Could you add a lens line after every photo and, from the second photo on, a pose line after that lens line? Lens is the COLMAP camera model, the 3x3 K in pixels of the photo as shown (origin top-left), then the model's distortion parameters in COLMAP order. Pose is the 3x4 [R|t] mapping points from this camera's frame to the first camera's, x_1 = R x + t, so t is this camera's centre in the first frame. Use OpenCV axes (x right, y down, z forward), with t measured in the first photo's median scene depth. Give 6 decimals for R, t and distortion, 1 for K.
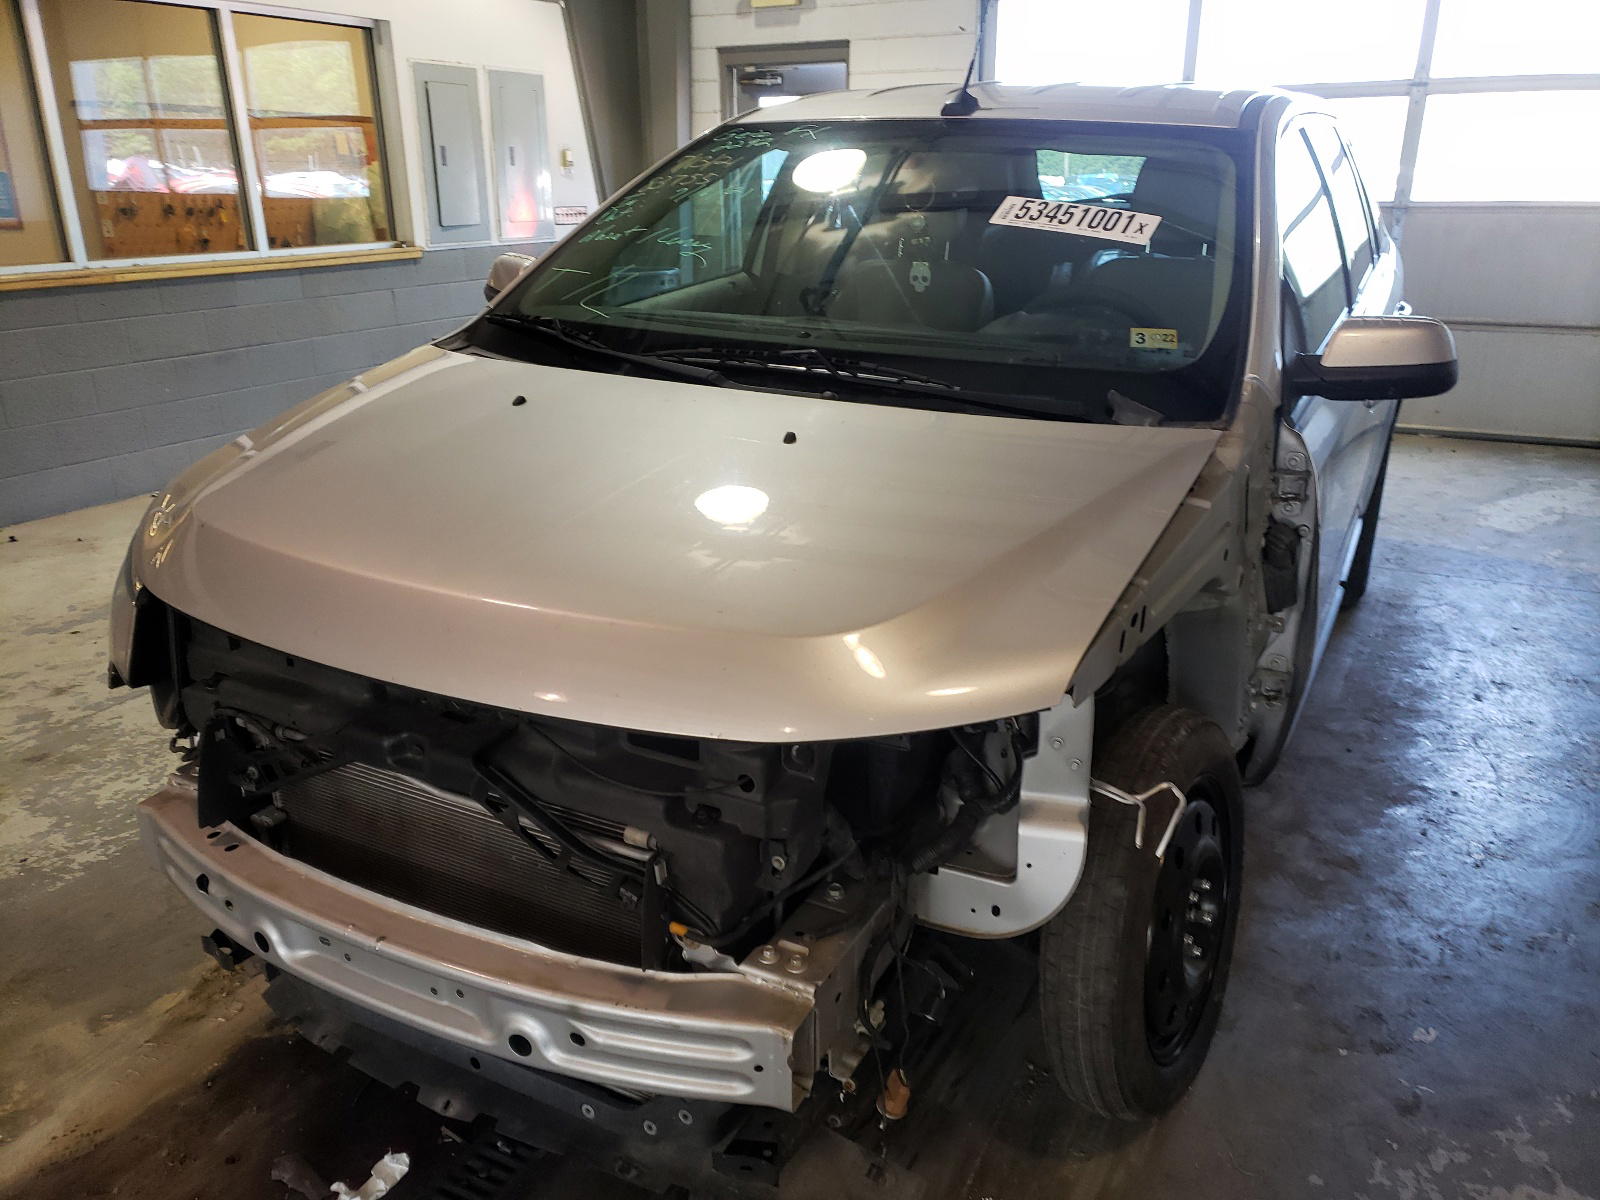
lens RADIAL K [[1229.4, 0, 810.7], [0, 1229.4, 602.3], [0, 0, 1]] dist [0.048053, 0.008027]
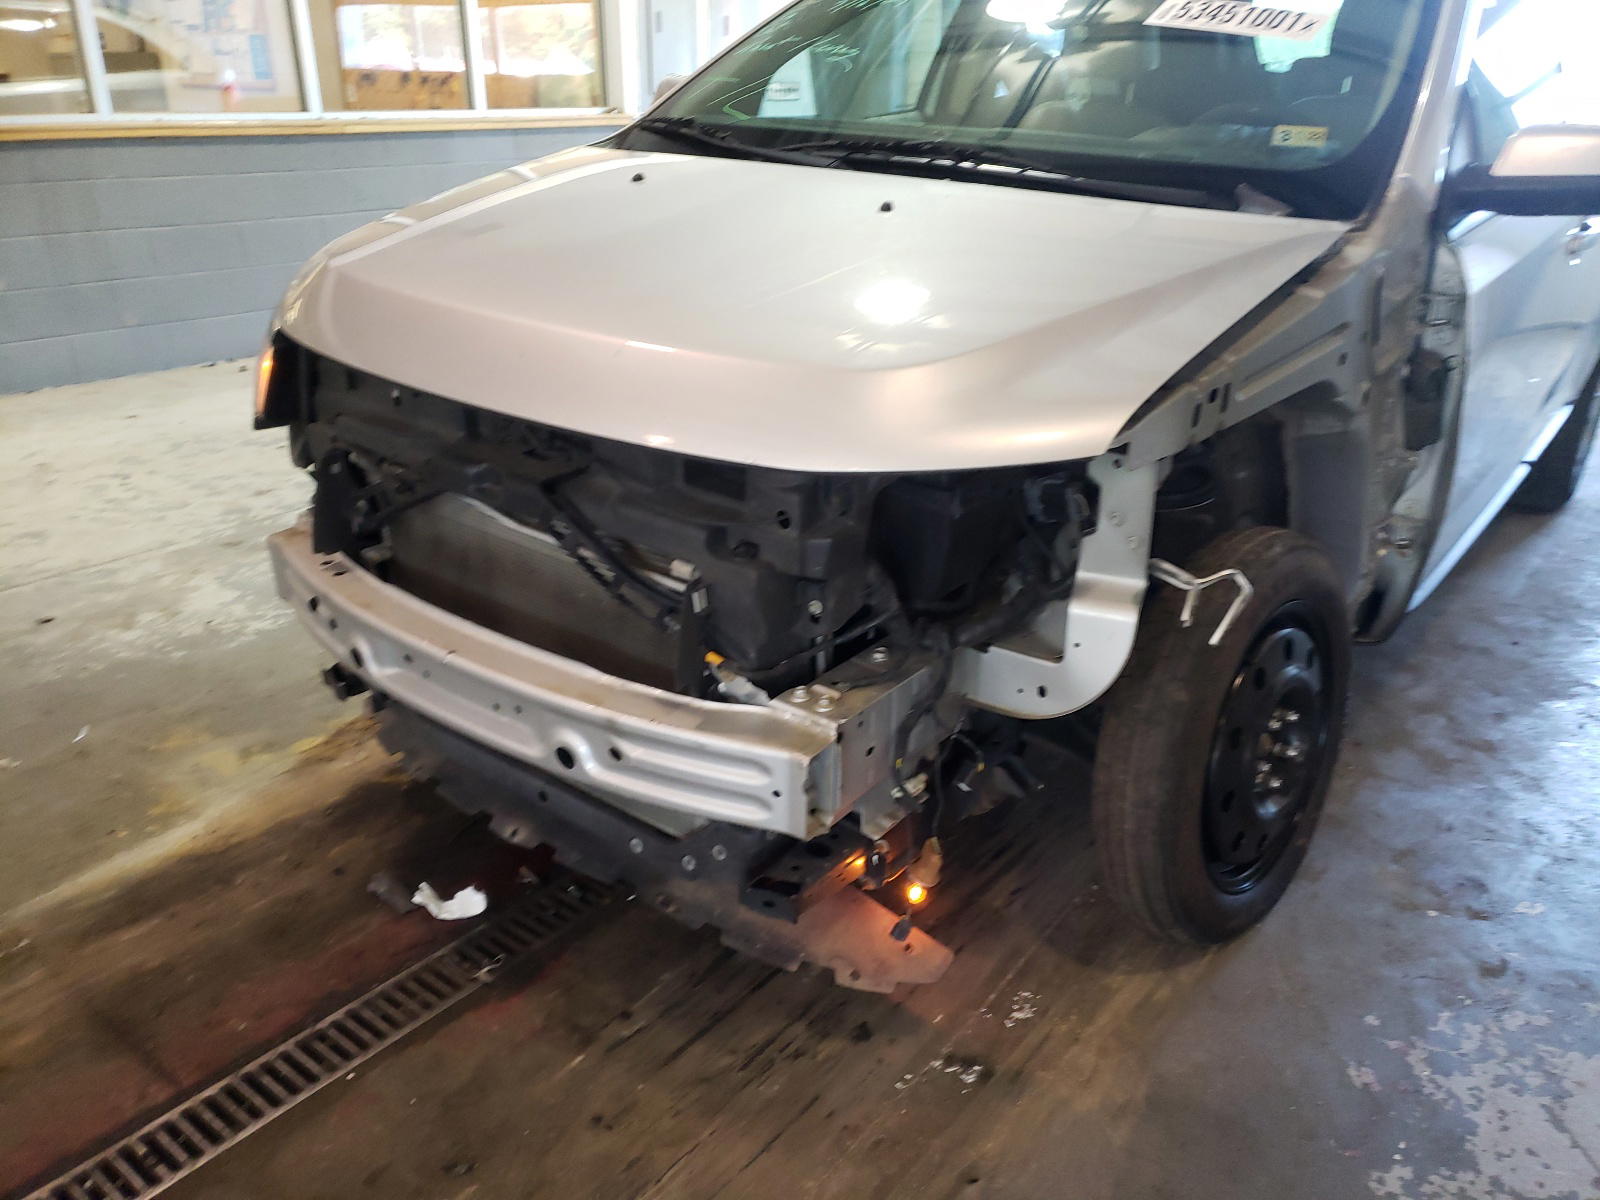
lens RADIAL K [[1234.0, 0, 830.5], [0, 1234.0, 596.6], [0, 0, 1]] dist [0.103916, -0.119294]
pose [[0.984671, 0.086333, -0.151559, 0.108839], [-0.079229, 0.995483, 0.052310, 0.116295], [0.155391, -0.039500, 0.987063, -0.003671]]
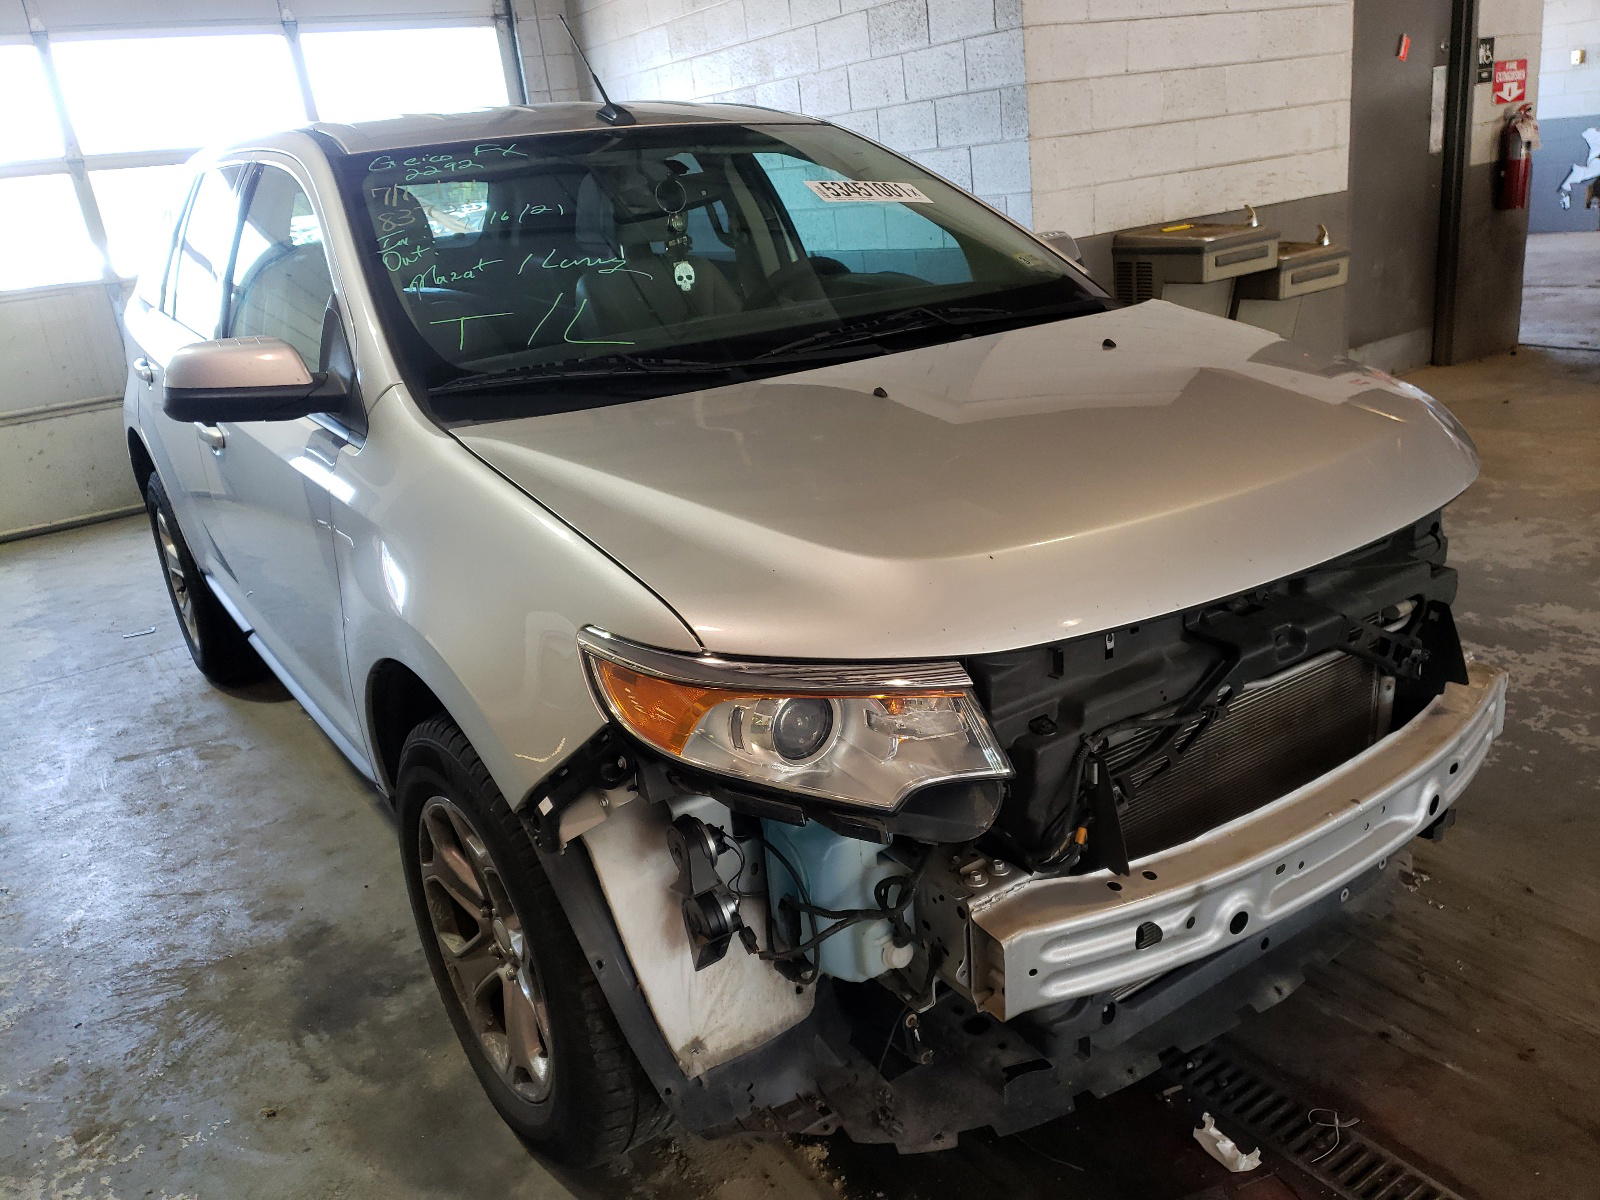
lens RADIAL K [[1229.4, 0, 810.7], [0, 1229.4, 602.3], [0, 0, 1]] dist [0.048053, 0.008027]
pose [[0.471414, -0.348918, 0.809954, -1.119260], [0.400127, 0.903060, 0.156142, -0.197047], [-0.785918, 0.250477, 0.565327, 0.586090]]
